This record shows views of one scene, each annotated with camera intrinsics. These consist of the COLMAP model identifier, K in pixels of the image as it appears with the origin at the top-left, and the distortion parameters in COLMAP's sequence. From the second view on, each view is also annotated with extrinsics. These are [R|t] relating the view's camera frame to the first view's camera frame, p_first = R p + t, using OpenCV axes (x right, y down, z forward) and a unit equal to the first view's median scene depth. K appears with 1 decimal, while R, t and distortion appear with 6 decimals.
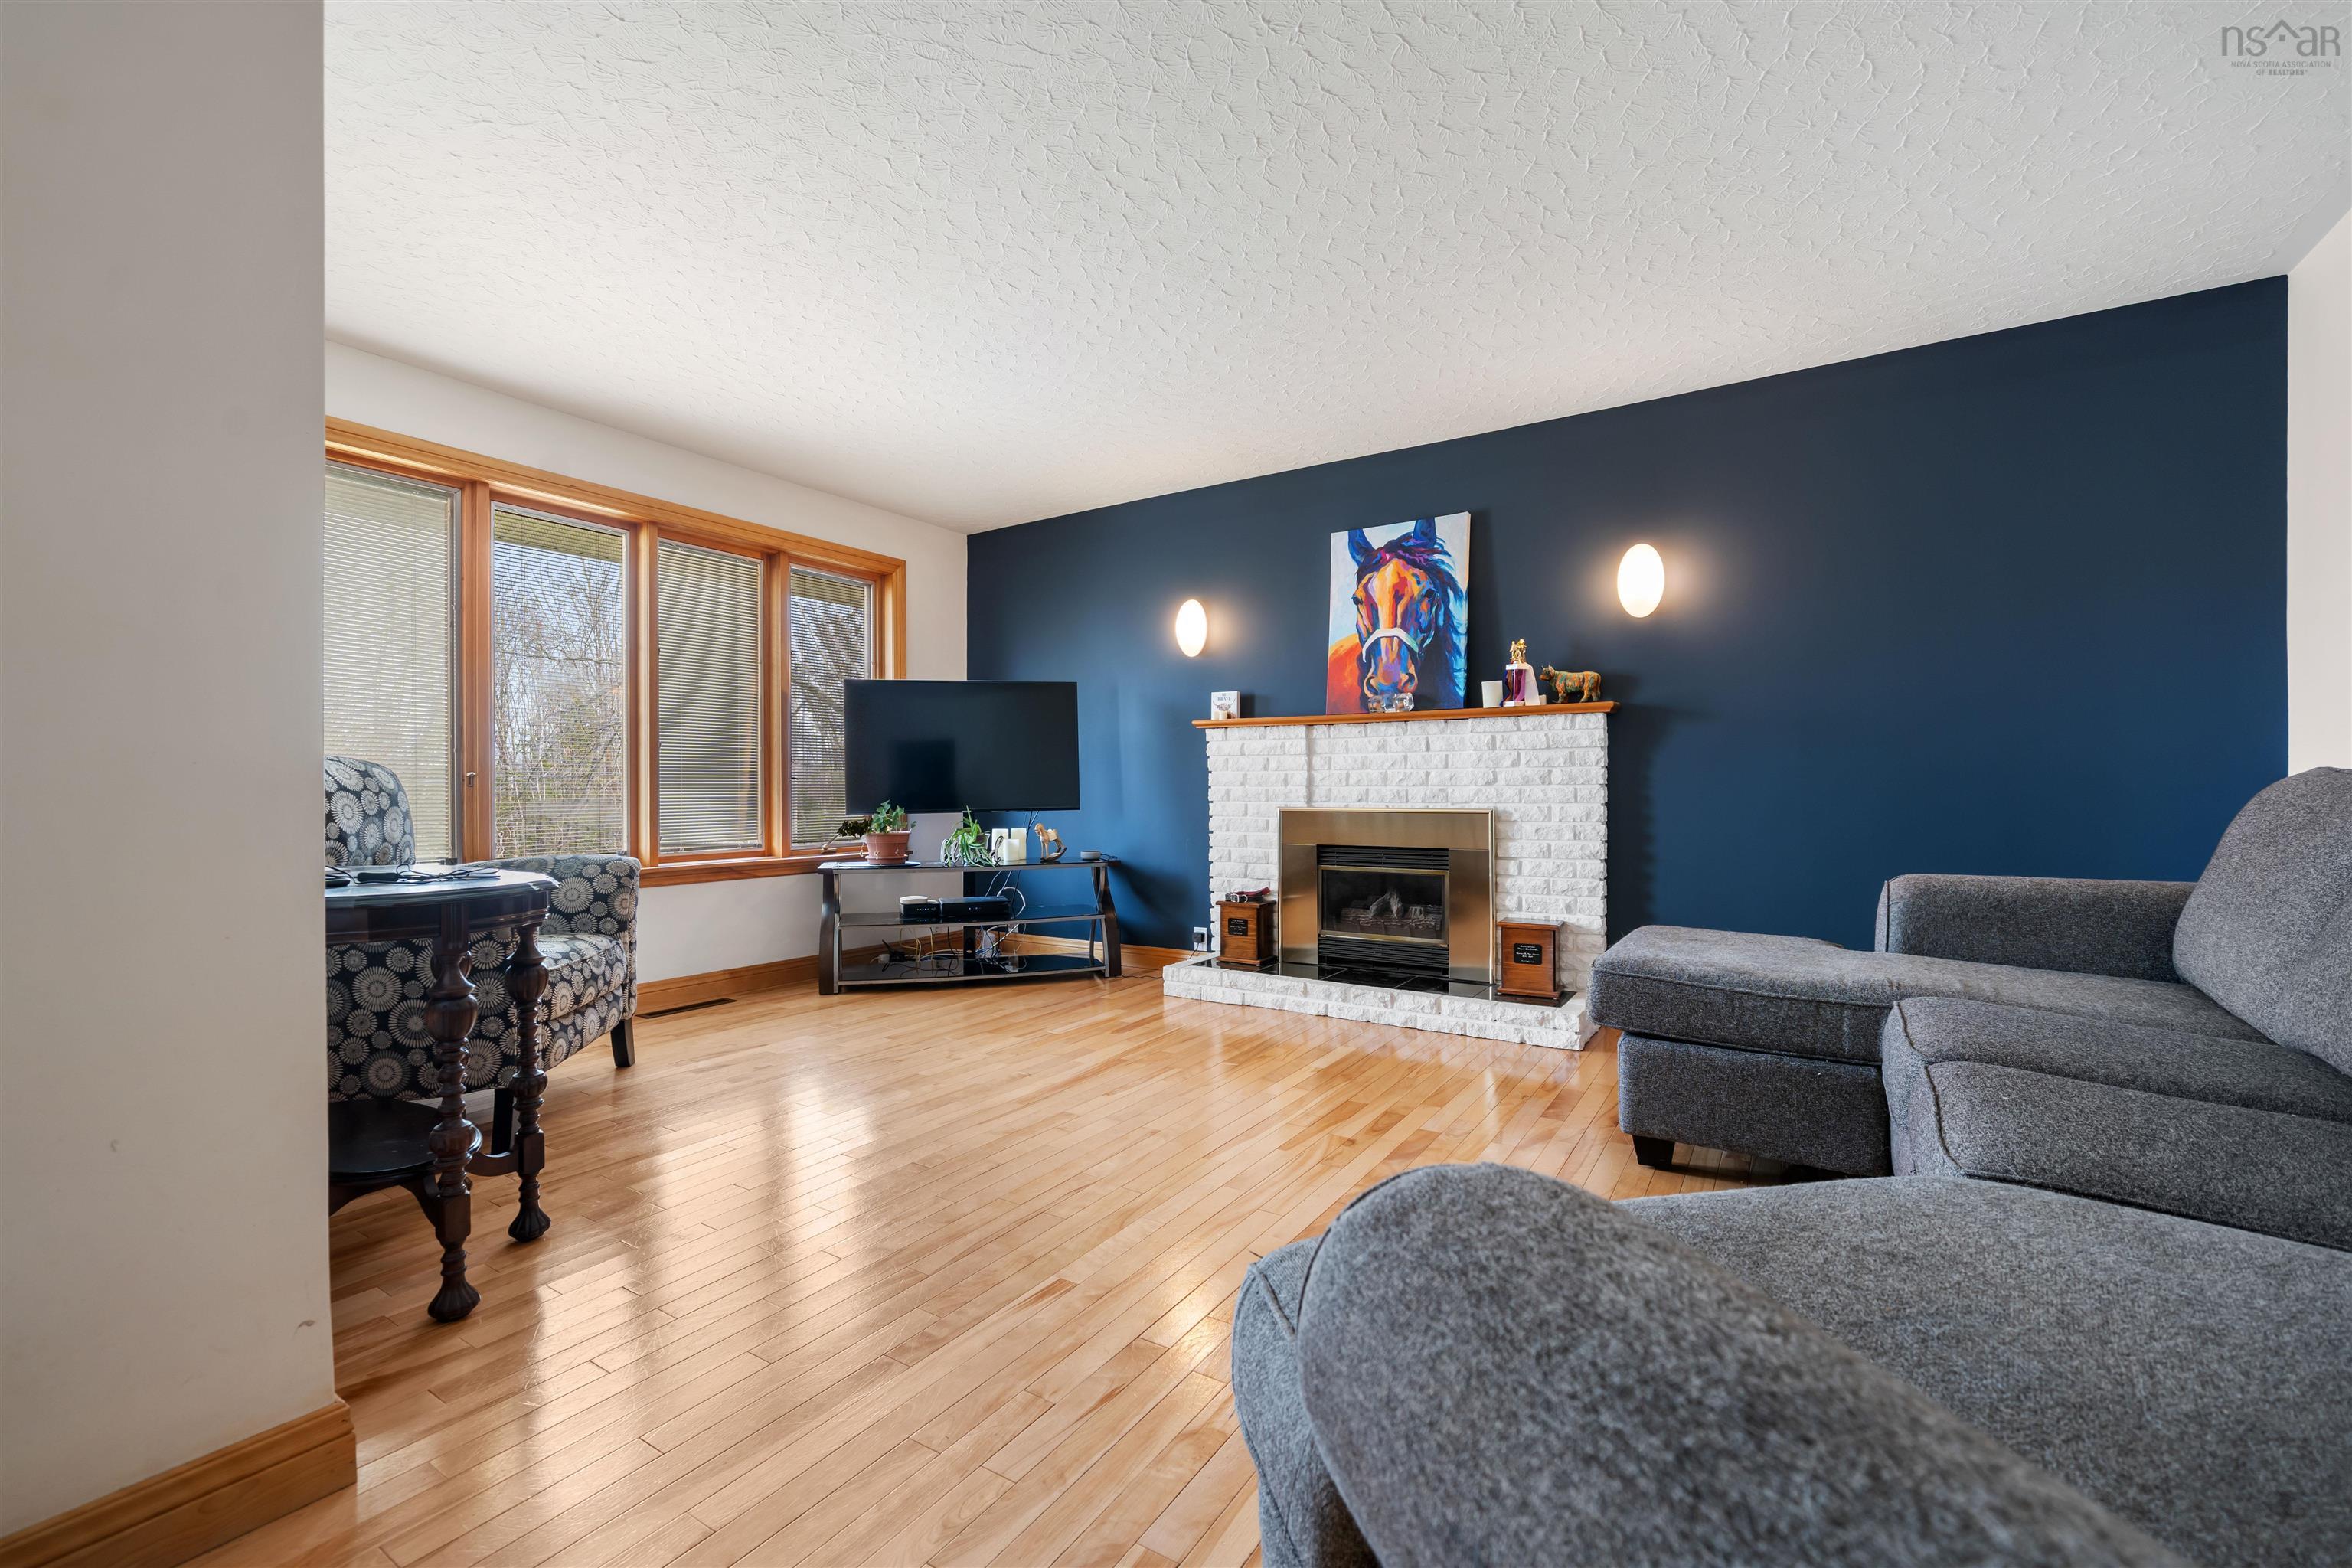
lens RADIAL K [[1048.0, 0, 1170.9], [0, 1048.0, 785.7], [0, 0, 1]] dist [0.003115, -0.000047]
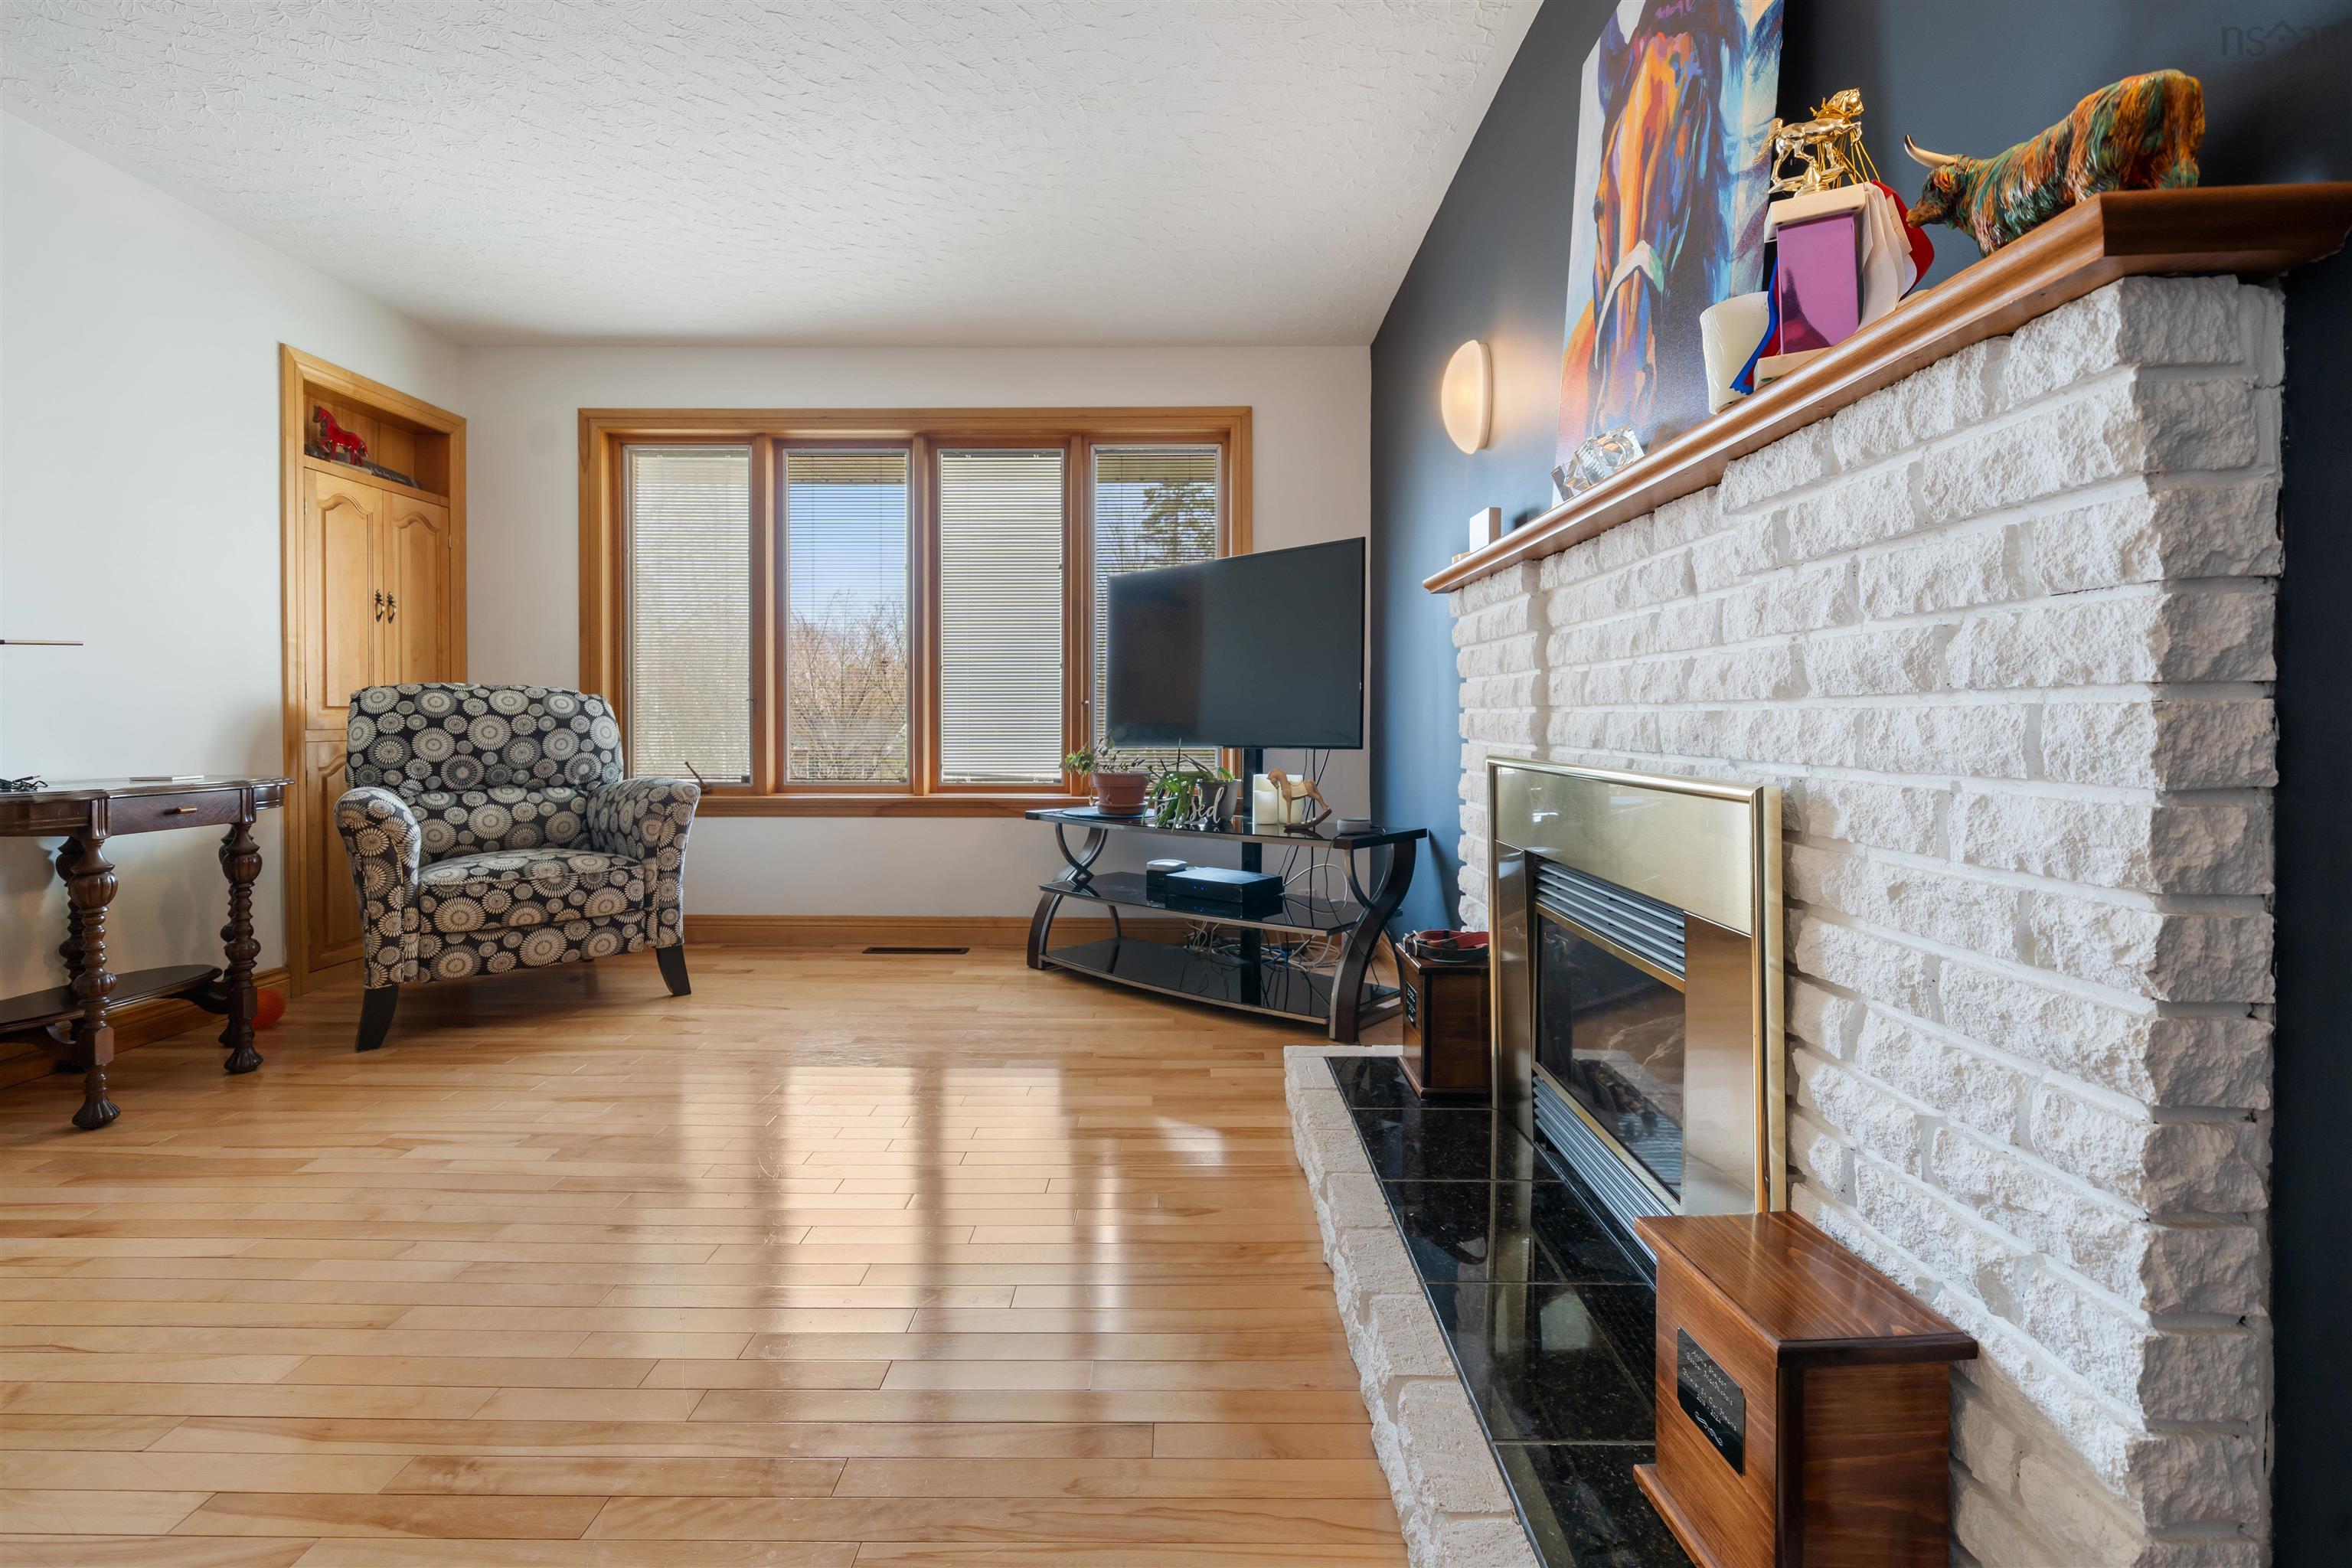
lens RADIAL K [[1048.0, 0, 1172.7], [0, 1048.0, 732.4], [0, 0, 1]] dist [0.003115, -0.000047]
pose [[0.509406, 0.014583, -0.860403, 0.465109], [0.001894, 0.999835, 0.018067, 0.003344], [0.860524, -0.010834, 0.509294, 0.741011]]
